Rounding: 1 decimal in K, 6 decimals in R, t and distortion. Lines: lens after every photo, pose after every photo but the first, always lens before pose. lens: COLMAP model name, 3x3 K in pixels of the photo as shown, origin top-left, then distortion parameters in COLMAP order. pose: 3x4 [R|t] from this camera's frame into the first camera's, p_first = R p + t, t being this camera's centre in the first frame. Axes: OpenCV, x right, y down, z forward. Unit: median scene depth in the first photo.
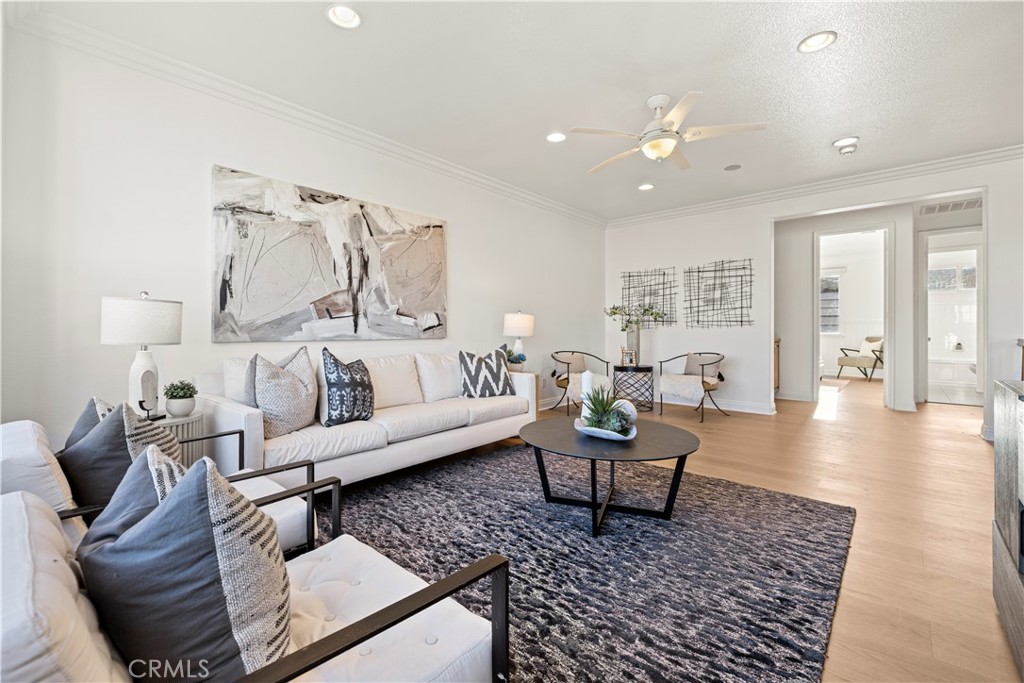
lens RADIAL K [[429.1, 0, 505.8], [0, 429.1, 327.4], [0, 0, 1]] dist [0.000701, -0.000354]
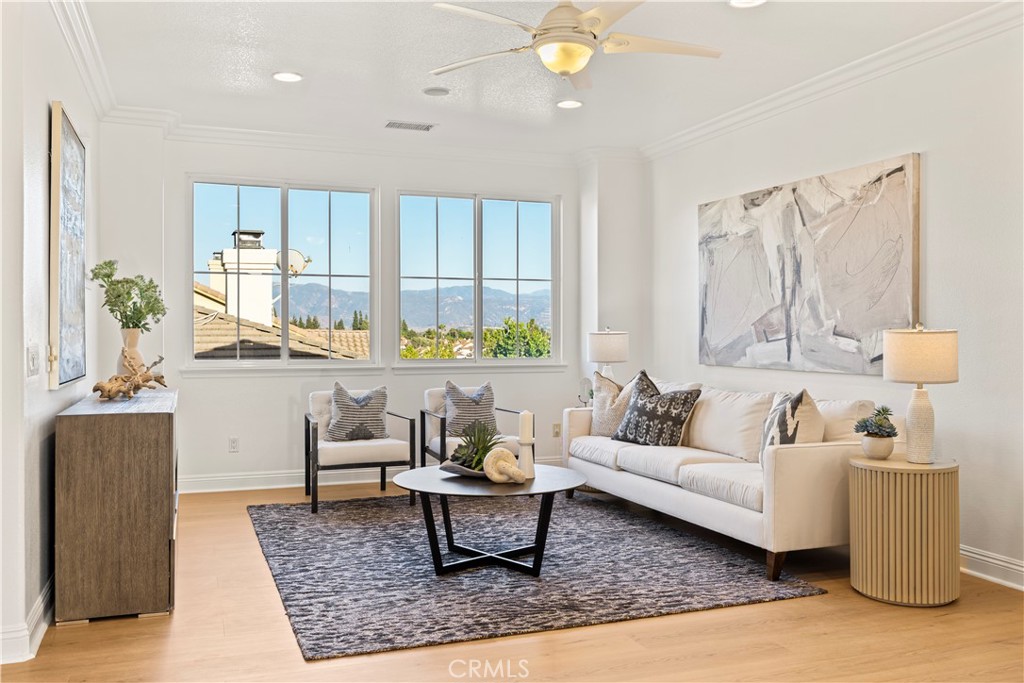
lens RADIAL K [[863.6, 0, 507.2], [0, 863.6, 338.4], [0, 0, 1]] dist [0.004726, -0.005622]
pose [[-0.454663, 0.003204, -0.890658, 1.350690], [0.001628, 0.999995, 0.002766, -0.034827], [0.890662, -0.000193, -0.454666, 1.374465]]
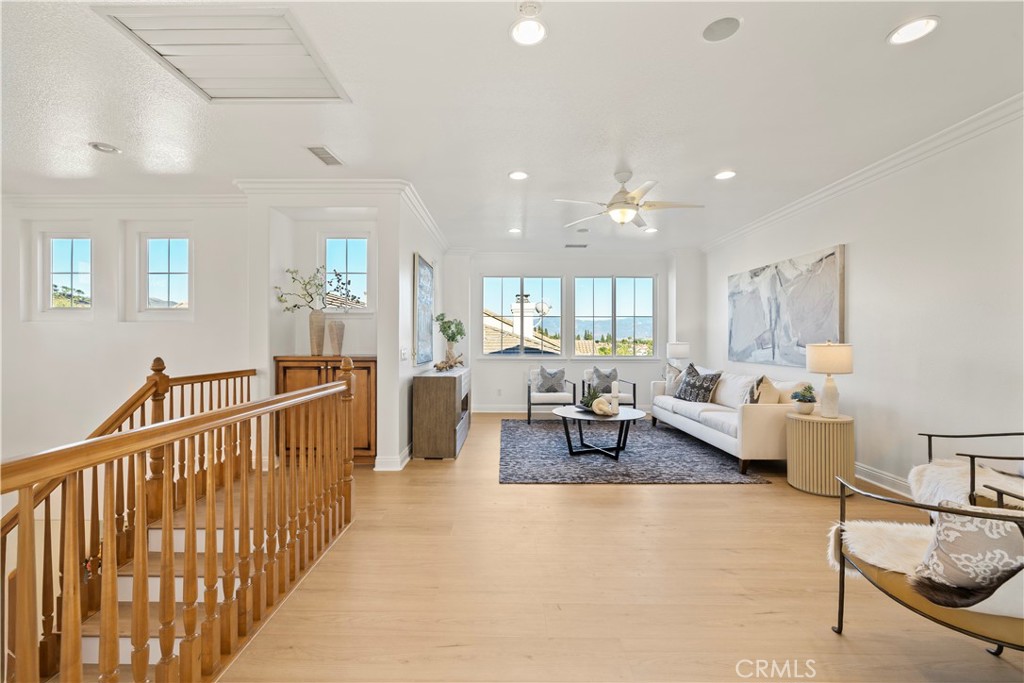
lens RADIAL K [[429.1, 0, 509.9], [0, 429.1, 341.8], [0, 0, 1]] dist [0.000701, -0.000354]
pose [[-0.732378, -0.003060, -0.680891, 1.348792], [-0.002448, 0.999995, -0.001860, -0.044259], [0.680894, 0.000305, -0.732382, 1.581452]]
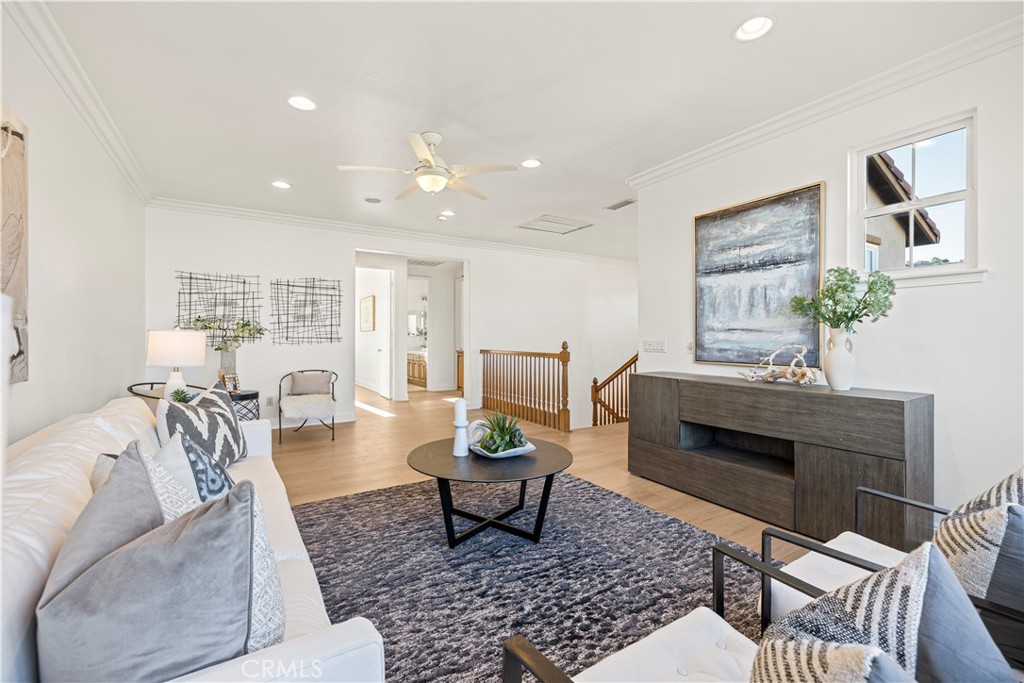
lens RADIAL K [[429.1, 0, 498.0], [0, 429.1, 335.0], [0, 0, 1]] dist [0.000701, -0.000354]
pose [[0.282426, 0.004163, 0.959280, -0.583927], [-0.003184, 0.999989, -0.003402, -0.032701], [-0.959284, -0.002093, 0.282436, 0.507844]]
